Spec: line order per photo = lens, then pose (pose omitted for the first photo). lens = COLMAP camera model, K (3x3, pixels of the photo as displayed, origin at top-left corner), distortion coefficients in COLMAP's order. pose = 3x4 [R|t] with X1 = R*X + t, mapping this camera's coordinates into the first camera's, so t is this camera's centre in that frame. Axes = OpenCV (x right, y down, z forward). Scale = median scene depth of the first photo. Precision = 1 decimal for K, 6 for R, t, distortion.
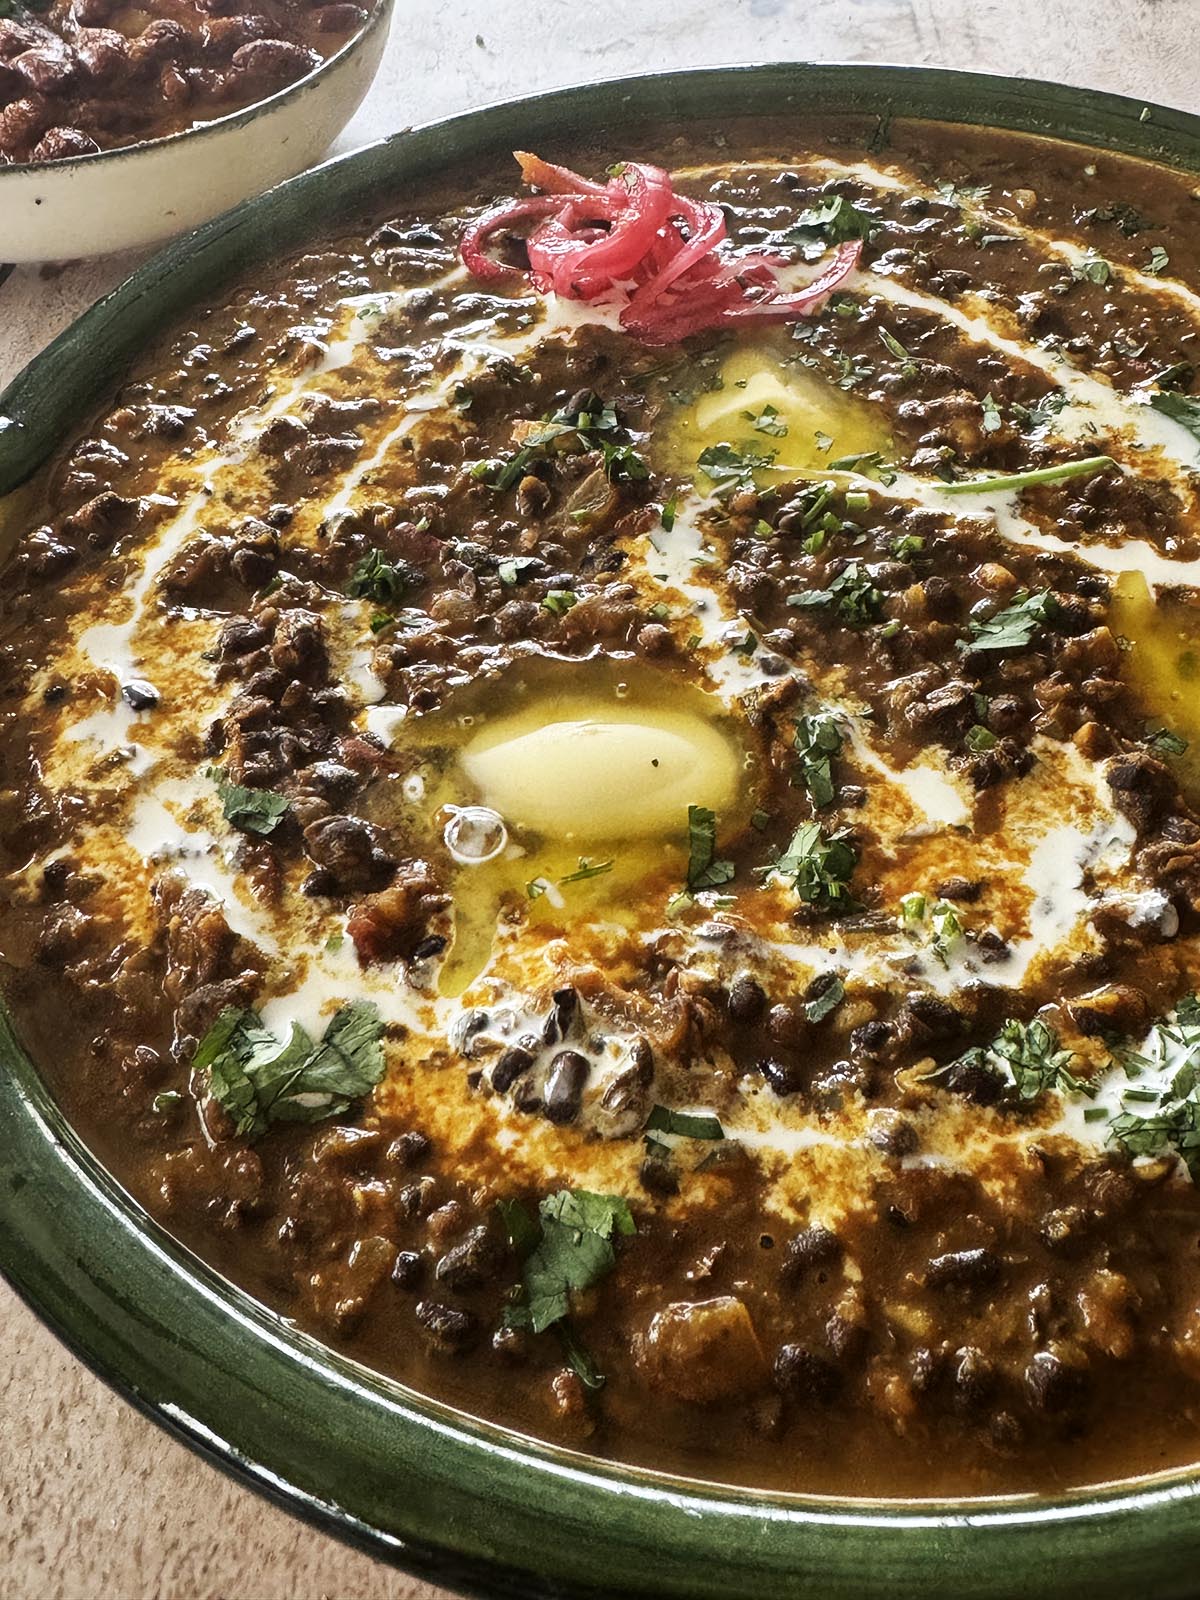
lens RADIAL K [[1295.0, 0, 600.0], [0, 1295.0, 800.0], [0, 0, 1]] dist [0.005968, -0.016519]
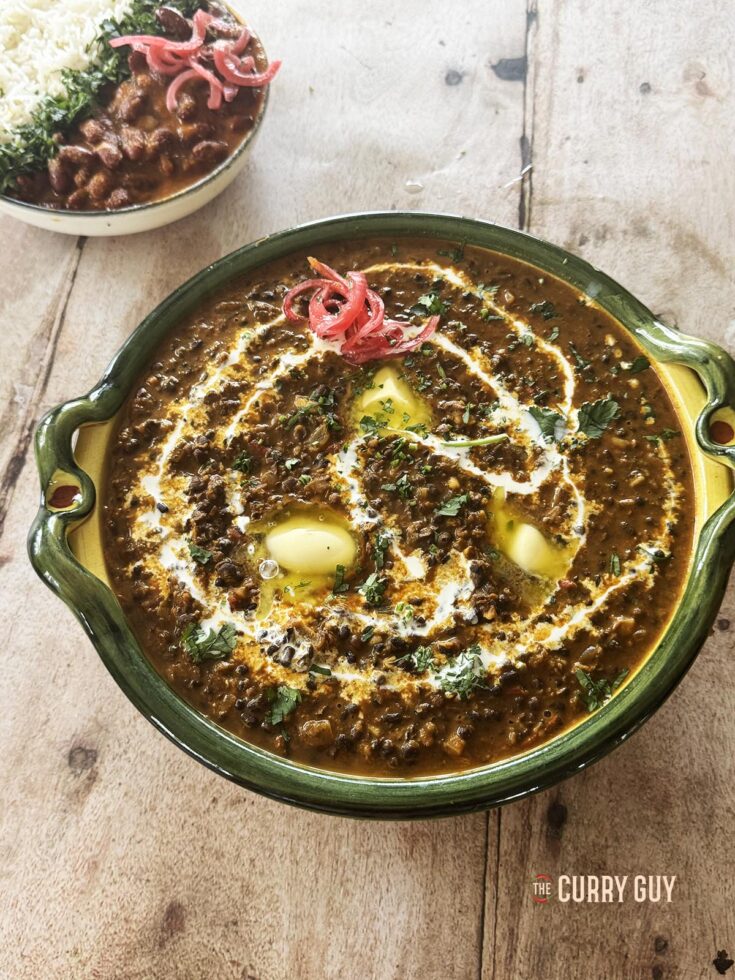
lens RADIAL K [[777.5, 0, 367.5], [0, 777.5, 490.0], [0, 0, 1]] dist [0.107803, -0.182631]
pose [[0.996383, 0.082019, -0.022207, 0.163062], [-0.074609, 0.969536, 0.233312, -0.594398], [0.040666, -0.230811, 0.972148, -0.768797]]
